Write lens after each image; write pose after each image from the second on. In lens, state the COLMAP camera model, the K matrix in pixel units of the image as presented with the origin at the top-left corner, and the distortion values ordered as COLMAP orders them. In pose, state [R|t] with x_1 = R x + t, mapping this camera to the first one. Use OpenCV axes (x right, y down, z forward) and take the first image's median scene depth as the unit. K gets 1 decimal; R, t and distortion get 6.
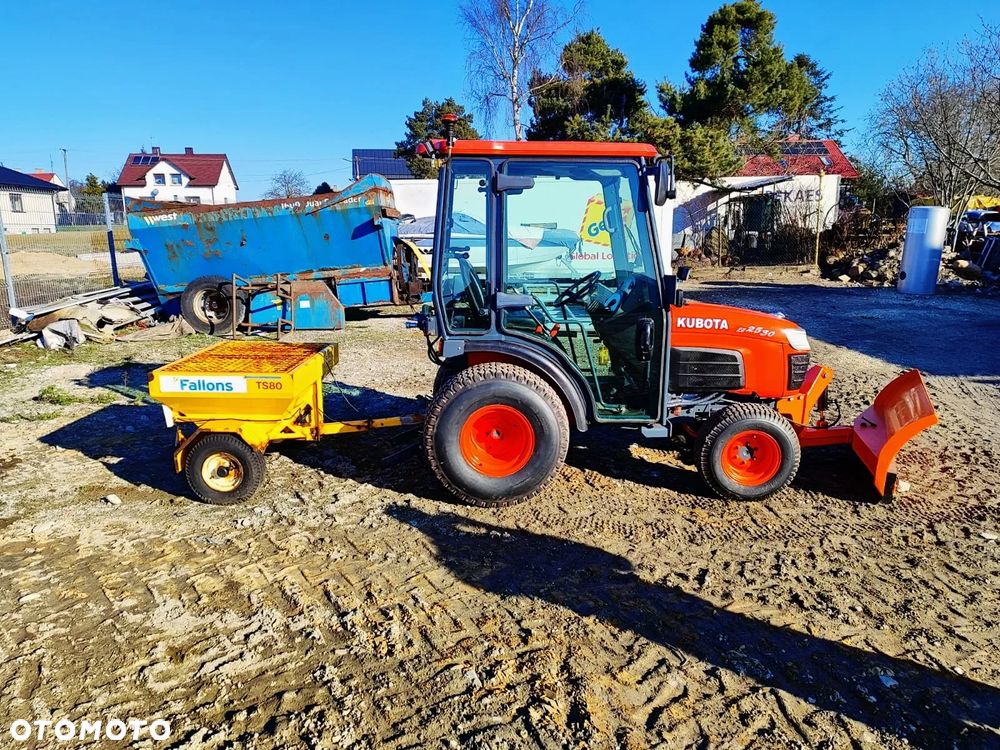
lens RADIAL K [[697.9, 0, 500.0], [0, 697.9, 375.0], [0, 0, 1]] dist [0.022440, -0.006803]
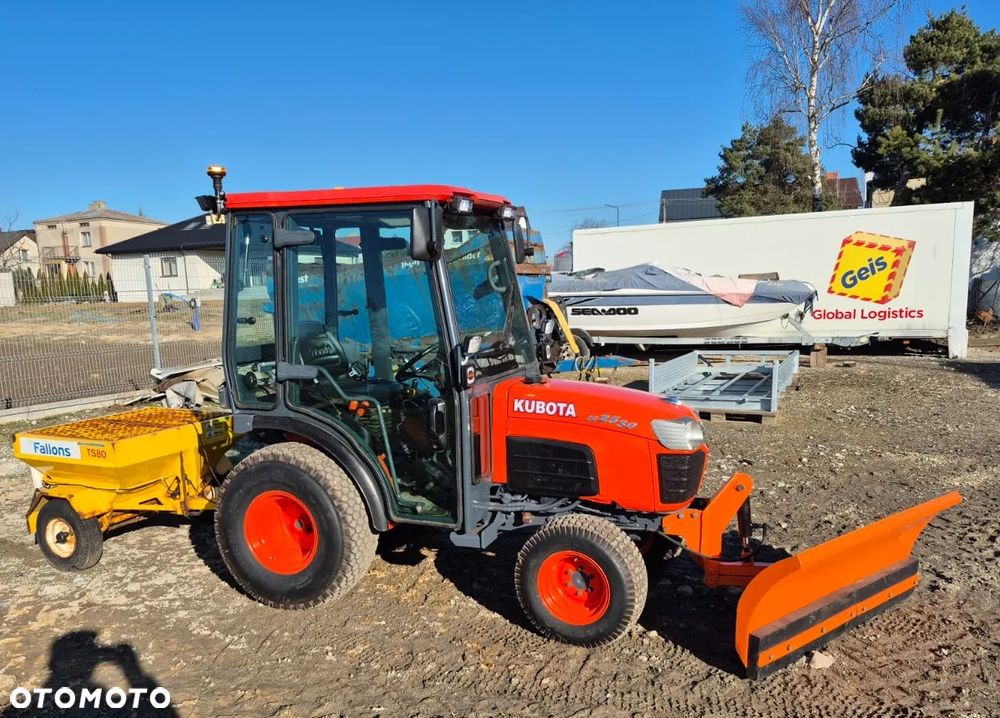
lens RADIAL K [[821.6, 0, 499.8], [0, 821.6, 428.3], [0, 0, 1]] dist [0.087272, -0.094147]
pose [[0.918045, 0.048820, -0.393459, 0.287571], [-0.061407, 0.997923, -0.019459, -0.014209], [0.391692, 0.042025, 0.919136, 0.065553]]
